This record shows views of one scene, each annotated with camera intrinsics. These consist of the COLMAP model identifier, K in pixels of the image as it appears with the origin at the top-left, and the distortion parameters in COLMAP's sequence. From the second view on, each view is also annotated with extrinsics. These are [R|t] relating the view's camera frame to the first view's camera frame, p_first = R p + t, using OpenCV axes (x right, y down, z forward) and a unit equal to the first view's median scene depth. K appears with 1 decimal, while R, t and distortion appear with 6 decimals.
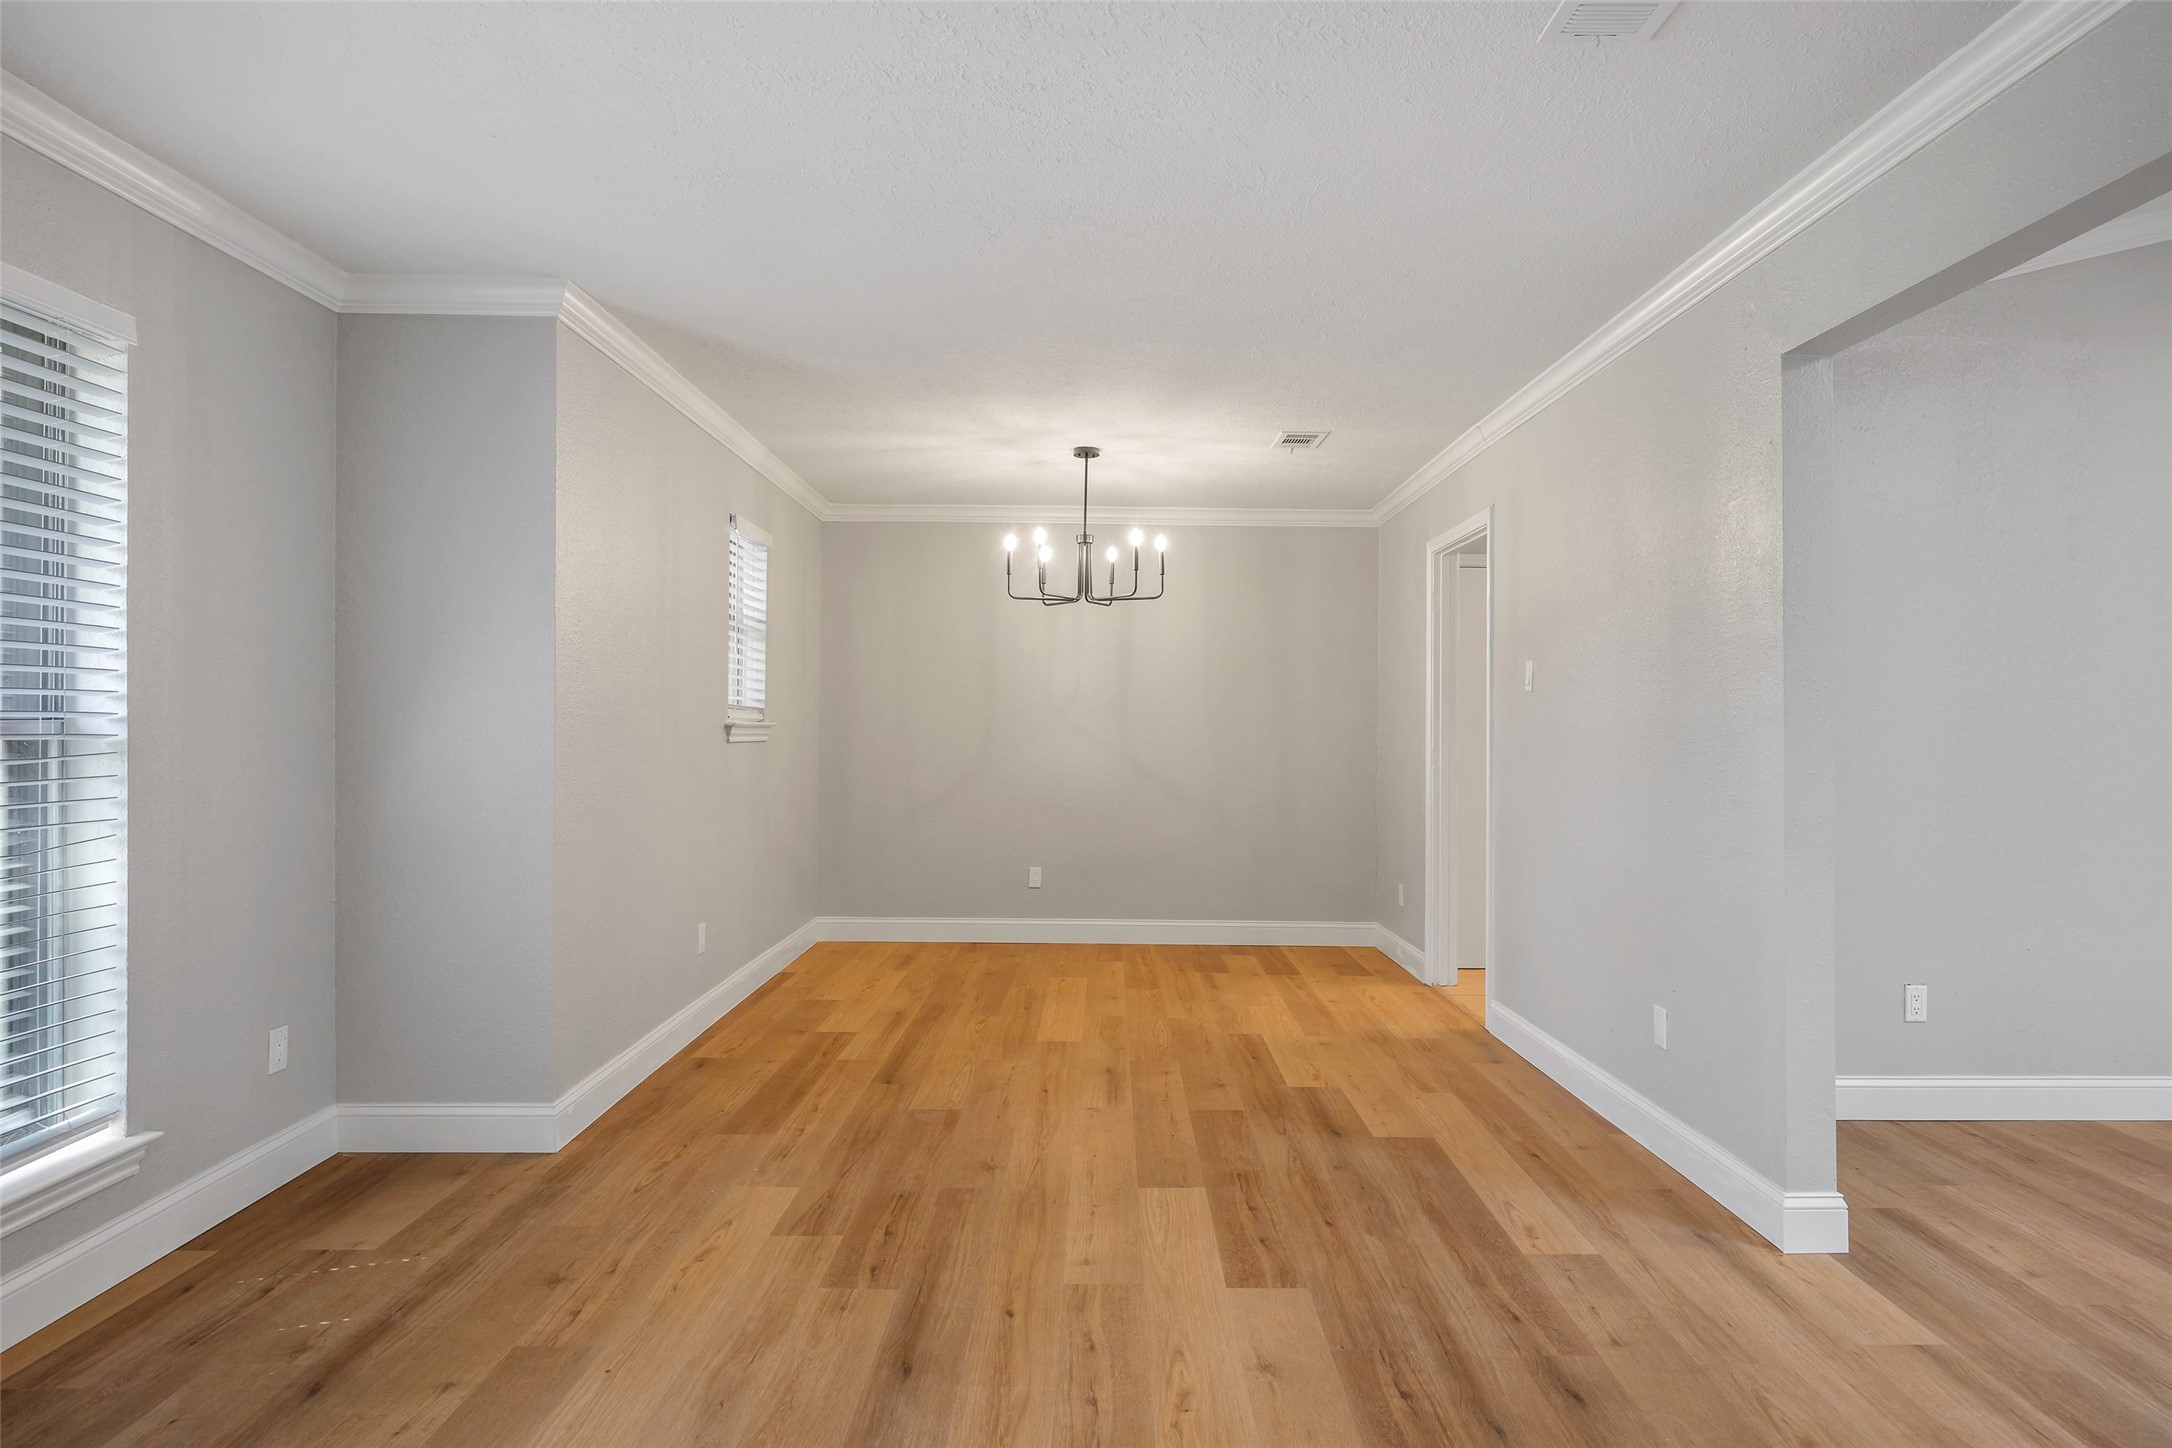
lens RADIAL K [[1216.2, 0, 1083.4], [0, 1216.2, 721.4], [0, 0, 1]] dist [-0.002403, -0.000400]
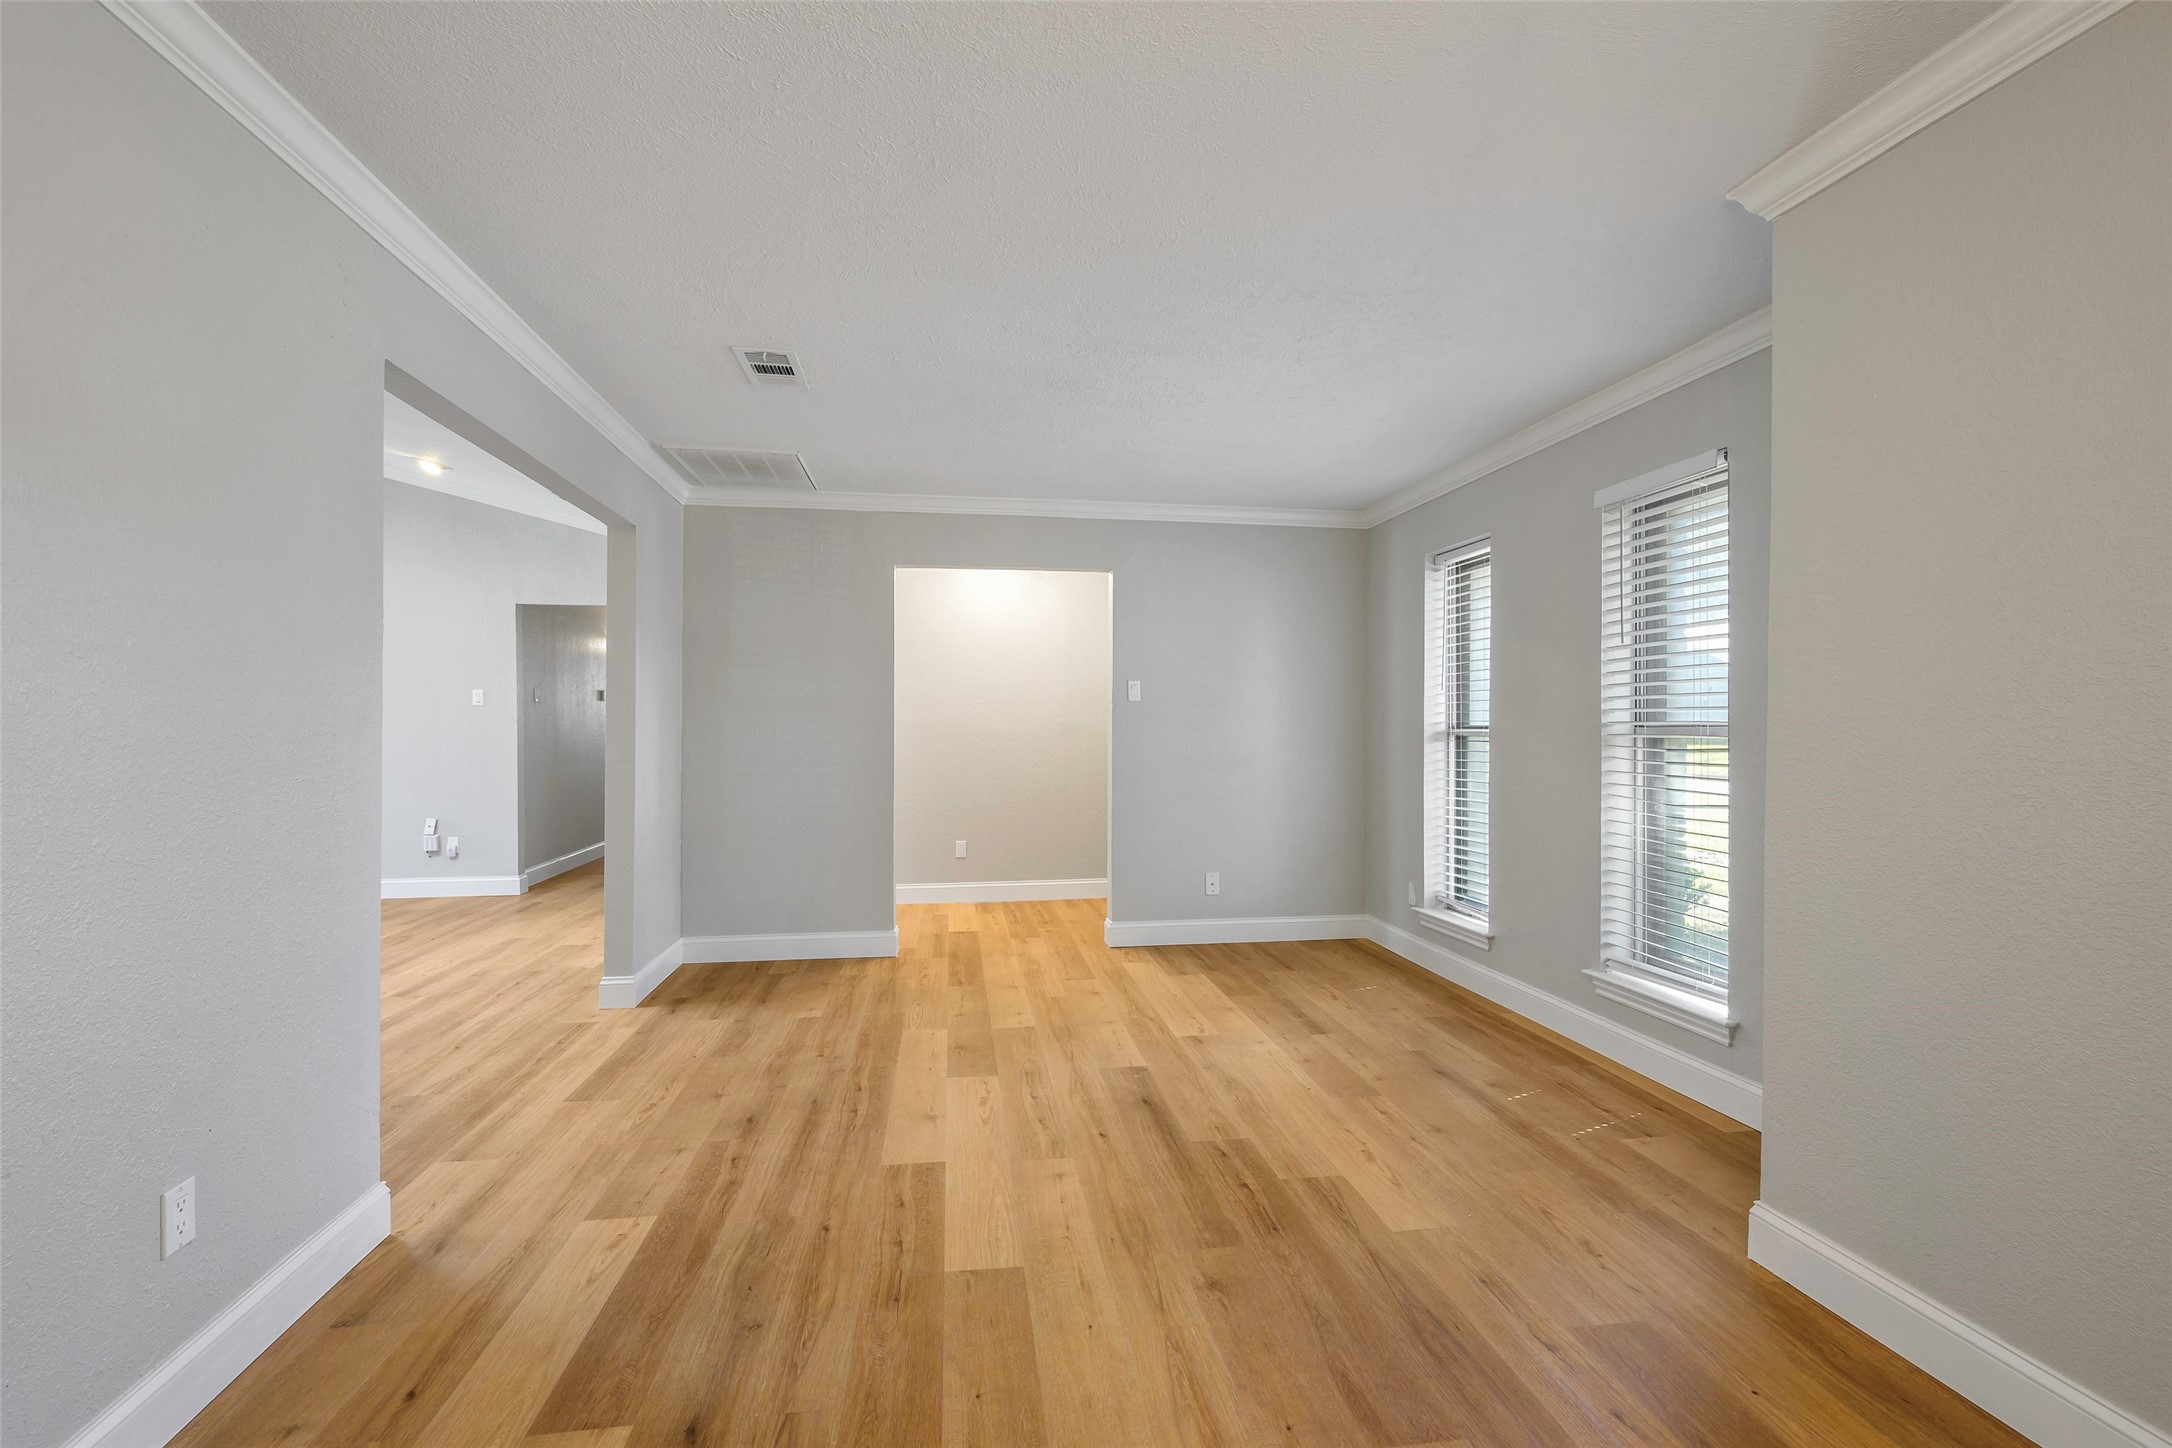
lens RADIAL K [[965.4, 0, 1078.4], [0, 965.4, 722.2], [0, 0, 1]] dist [0.003085, 0.000169]
pose [[-0.988764, -0.003891, -0.149435, 0.125178], [-0.003471, 0.999989, -0.003073, 0.004396], [0.149445, -0.002519, -0.988767, 1.908410]]
